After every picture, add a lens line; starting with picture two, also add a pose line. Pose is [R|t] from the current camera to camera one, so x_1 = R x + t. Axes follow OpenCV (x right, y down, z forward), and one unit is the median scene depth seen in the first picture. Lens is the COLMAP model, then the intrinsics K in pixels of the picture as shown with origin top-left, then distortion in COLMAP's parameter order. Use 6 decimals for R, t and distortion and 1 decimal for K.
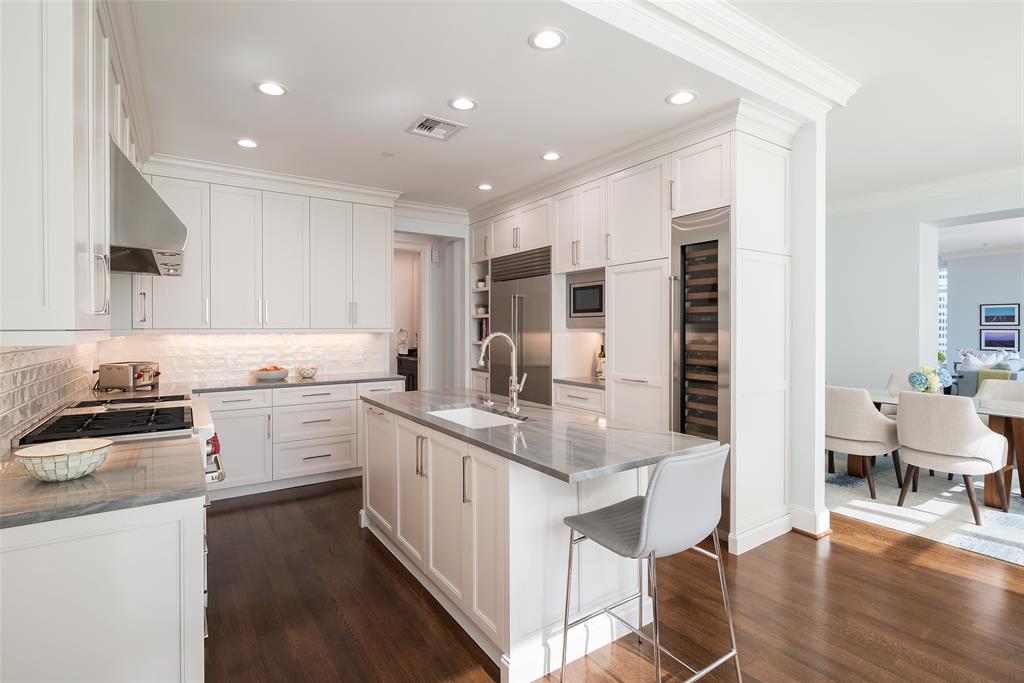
lens RADIAL K [[511.3, 0, 521.8], [0, 511.3, 335.6], [0, 0, 1]] dist [0.006051, -0.001671]
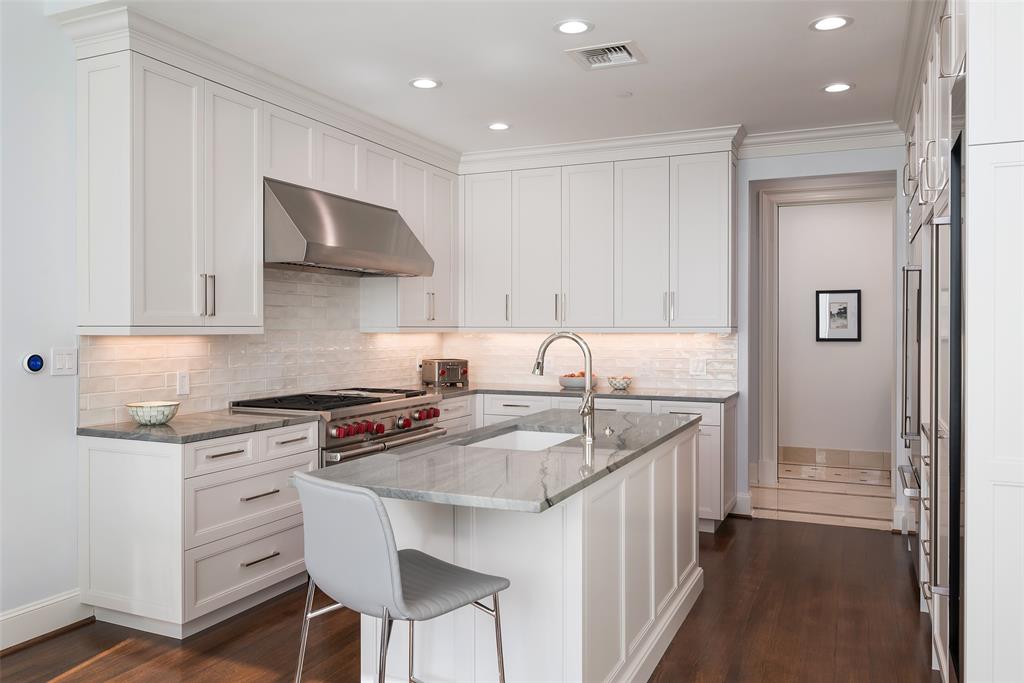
lens RADIAL K [[830.7, 0, 520.9], [0, 830.7, 339.0], [0, 0, 1]] dist [-0.000173, 0.004106]
pose [[0.506799, 0.014472, -0.861943, 0.650739], [-0.015587, 0.999849, 0.007623, -0.002821], [0.861923, 0.009572, 0.506949, 0.232012]]
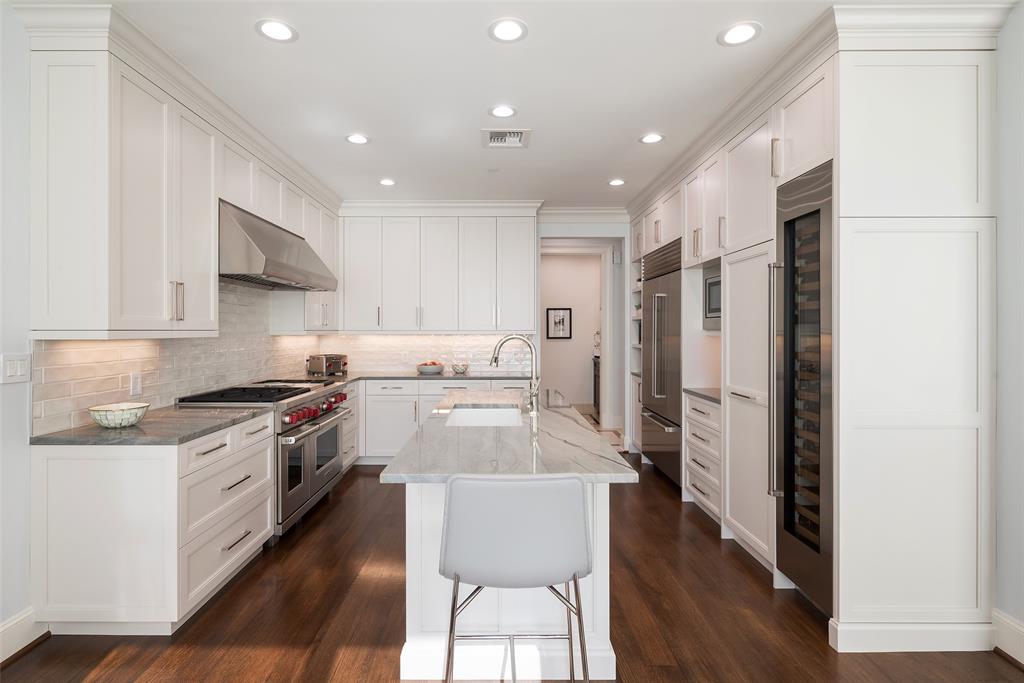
lens RADIAL K [[511.3, 0, 519.7], [0, 511.3, 333.5], [0, 0, 1]] dist [0.006051, -0.001671]
pose [[0.823303, 0.004490, -0.567584, 0.370227], [-0.009916, 0.999930, -0.006474, -0.000719], [0.567515, 0.010958, 0.823290, 0.133396]]
